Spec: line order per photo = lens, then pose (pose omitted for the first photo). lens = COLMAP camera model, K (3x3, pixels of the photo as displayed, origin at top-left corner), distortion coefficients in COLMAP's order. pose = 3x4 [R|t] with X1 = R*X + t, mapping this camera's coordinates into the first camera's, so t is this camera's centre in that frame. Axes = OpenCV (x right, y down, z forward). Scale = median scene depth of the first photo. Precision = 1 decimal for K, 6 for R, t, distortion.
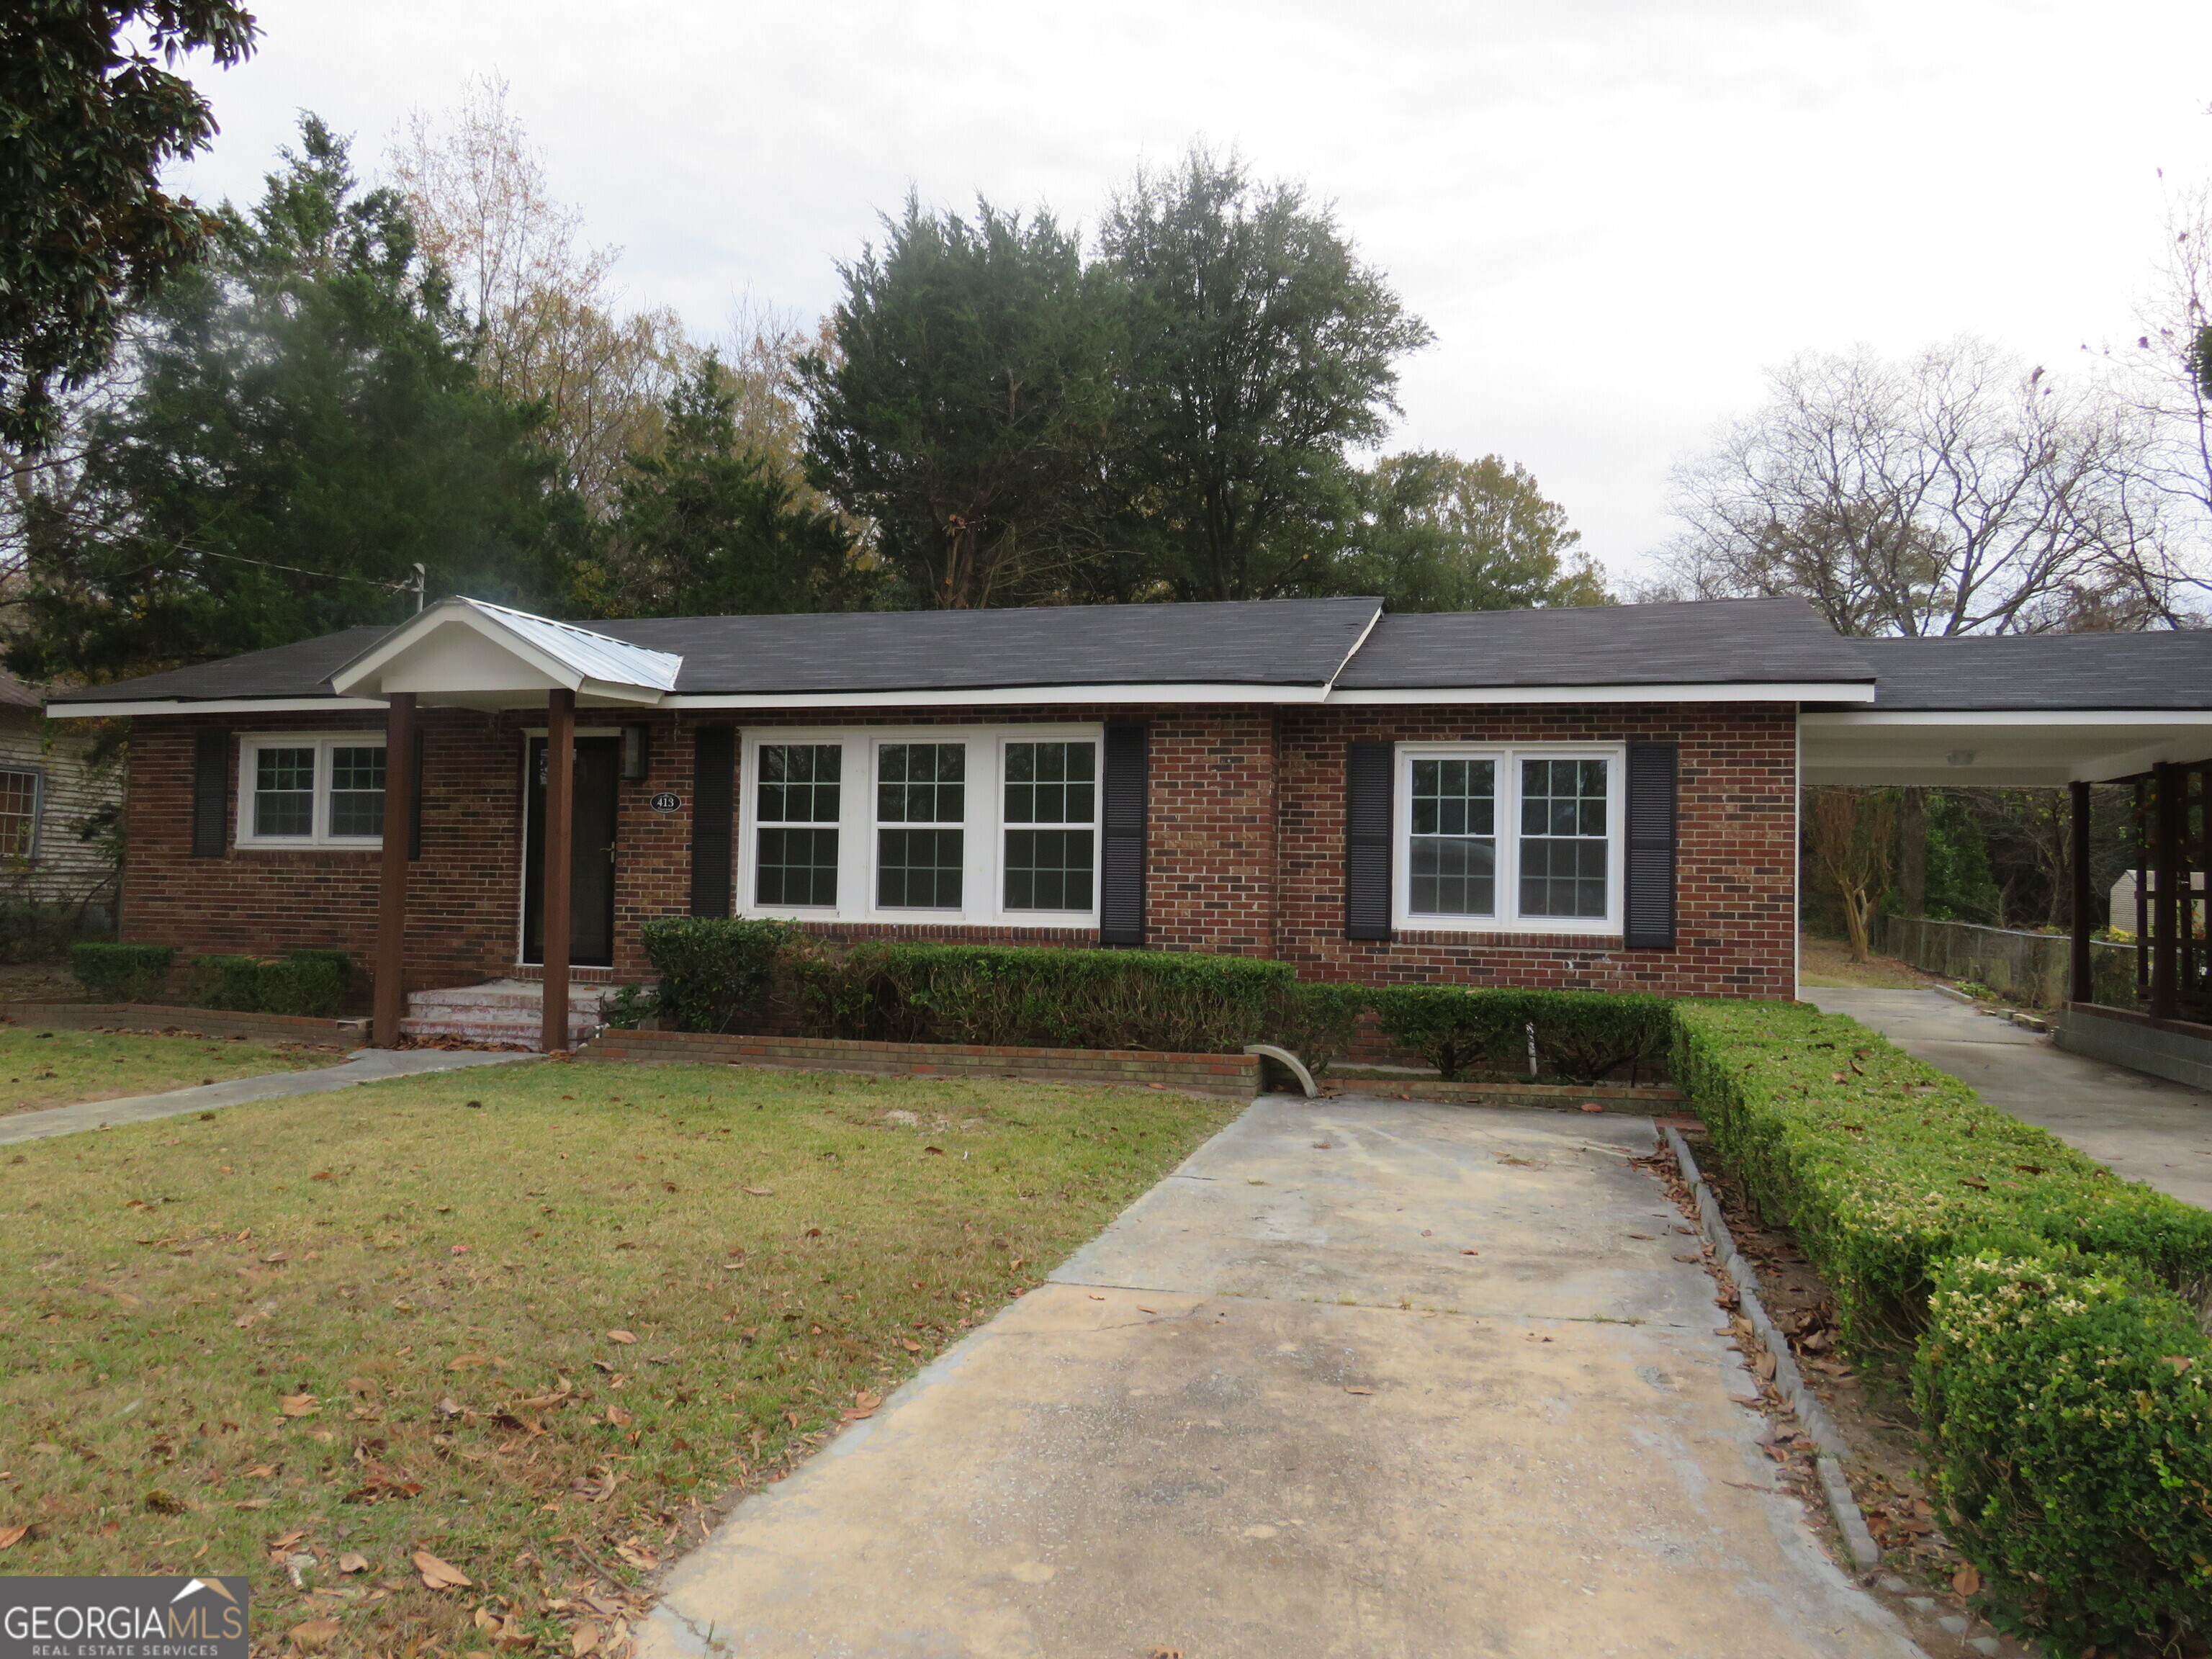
lens RADIAL K [[1635.1, 0, 1100.9], [0, 1635.1, 833.0], [0, 0, 1]] dist [-0.009756, 0.000128]
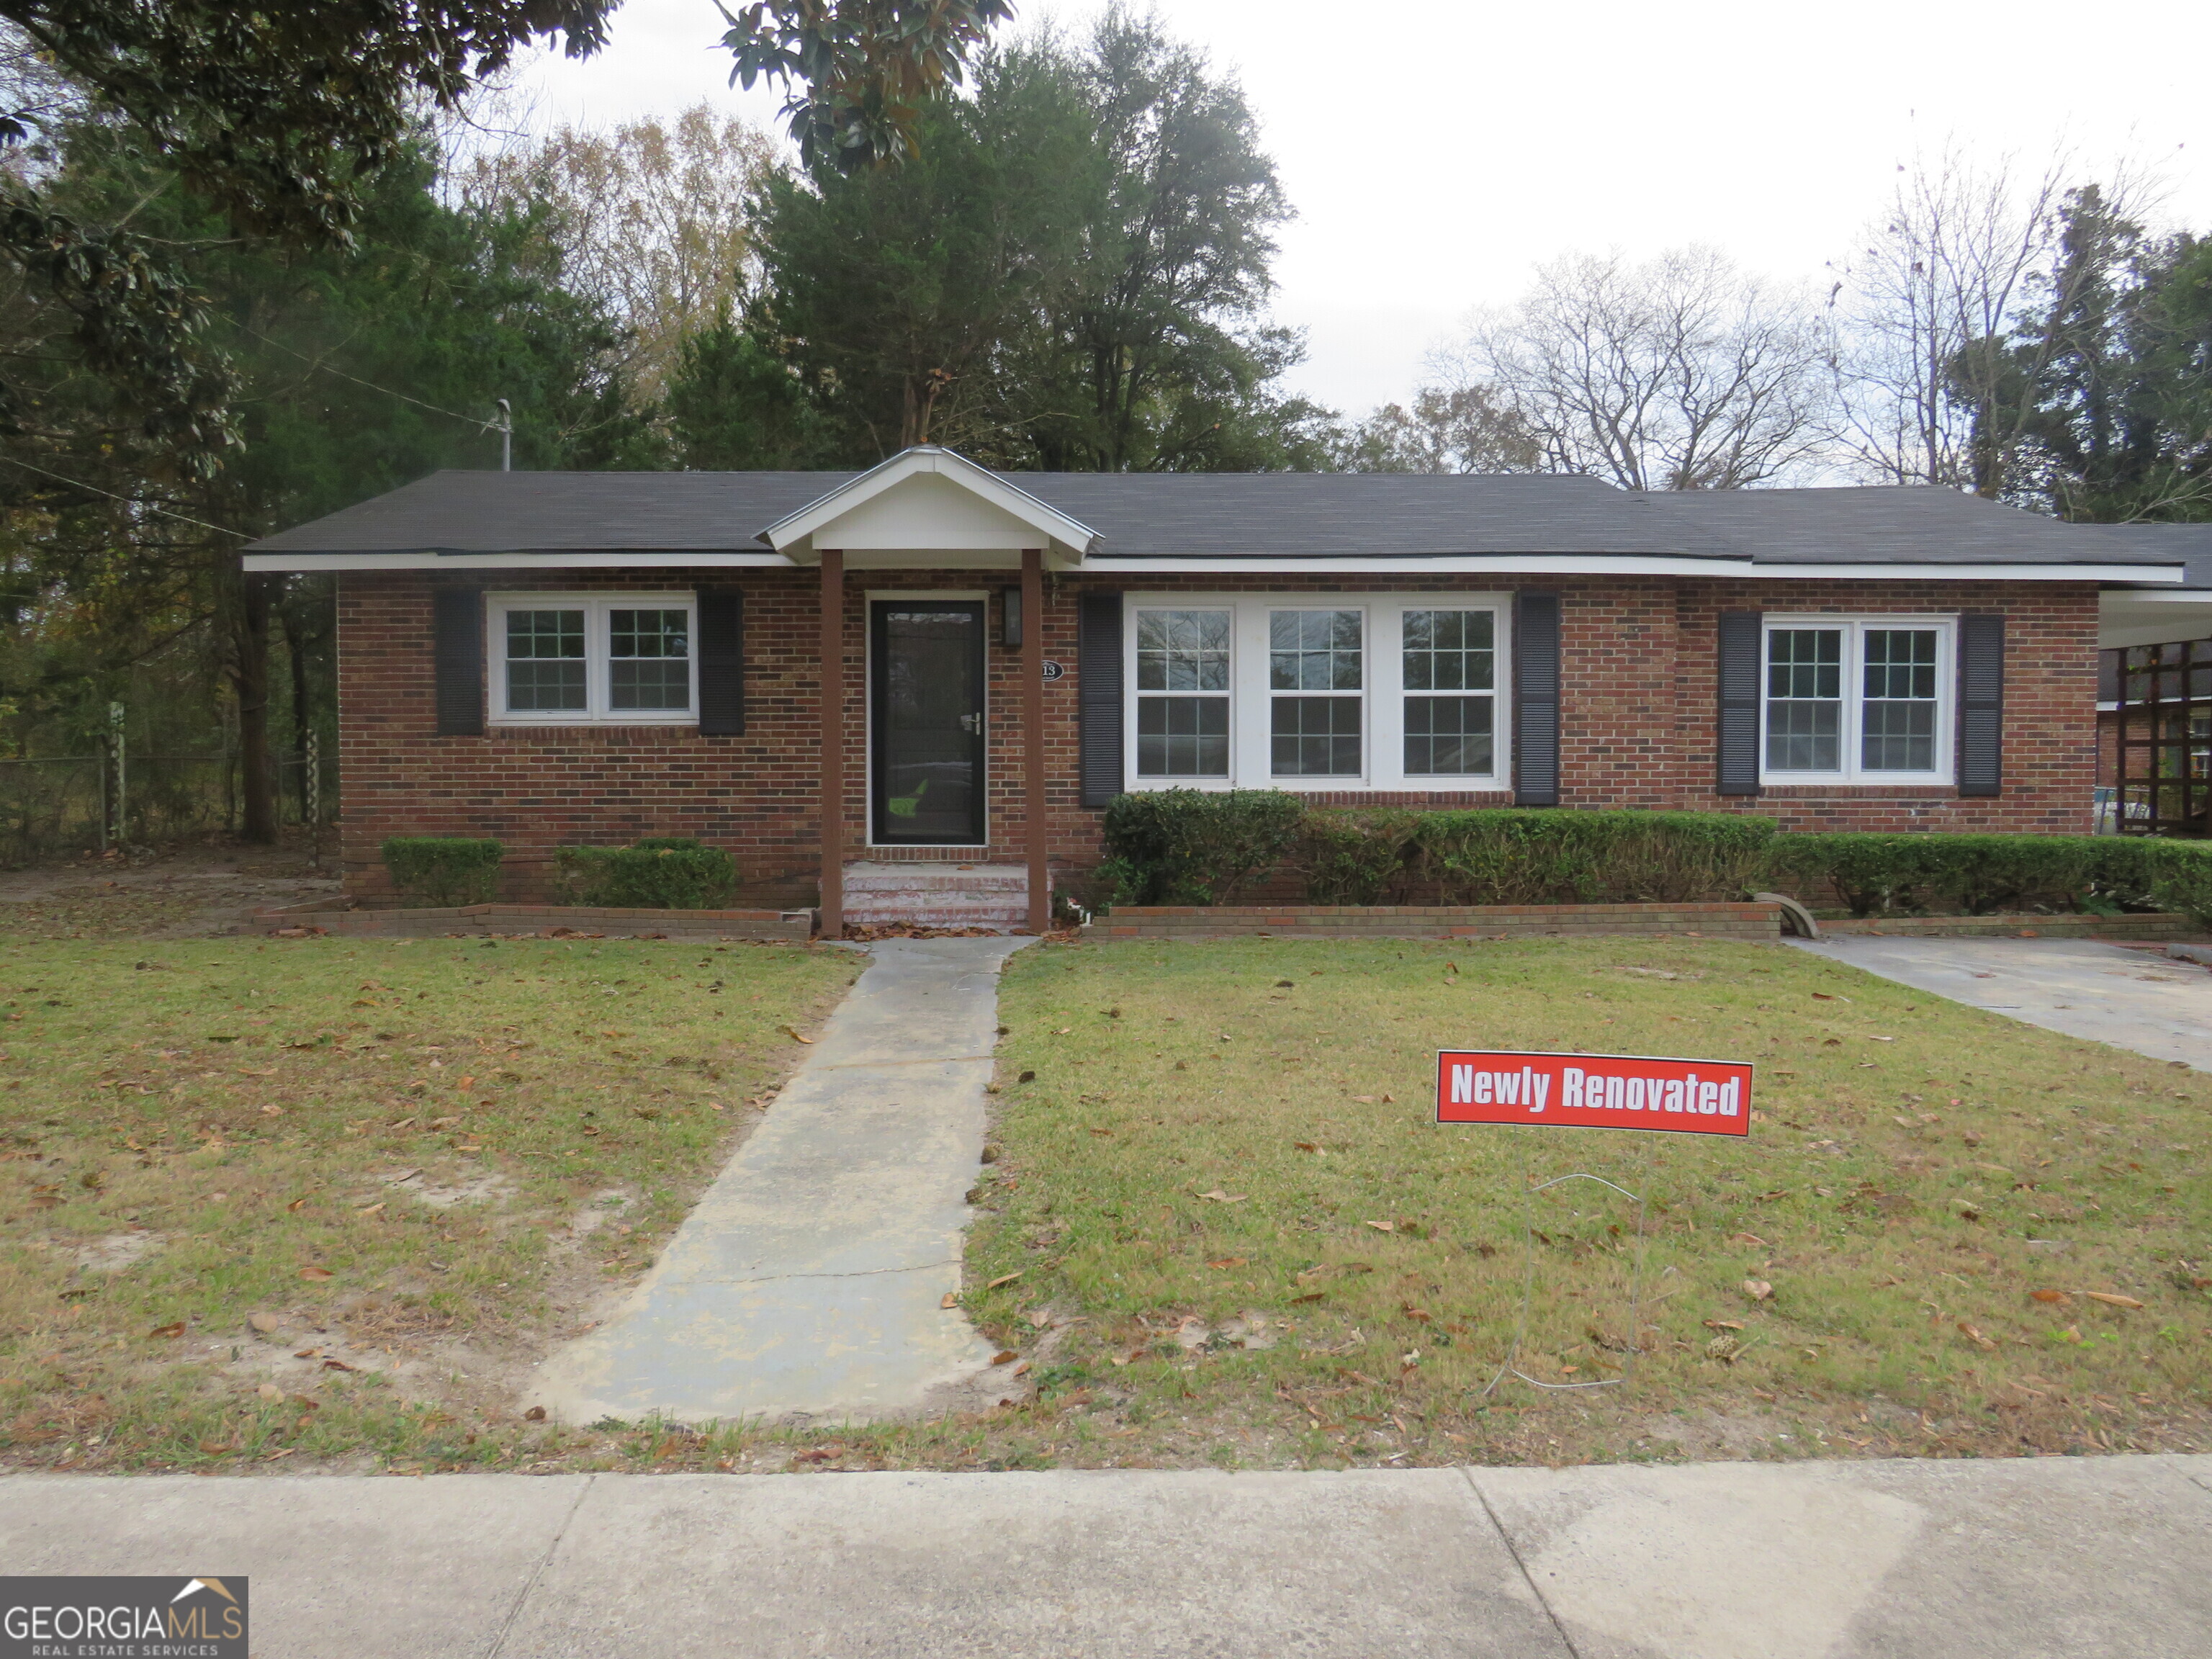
lens RADIAL K [[1635.1, 0, 1099.9], [0, 1635.1, 823.9], [0, 0, 1]] dist [-0.009756, 0.000128]
pose [[0.957243, -0.030170, 0.287707, -0.556290], [0.008482, 0.997046, 0.076333, -0.002284], [-0.289160, -0.070629, 0.954672, 0.080954]]
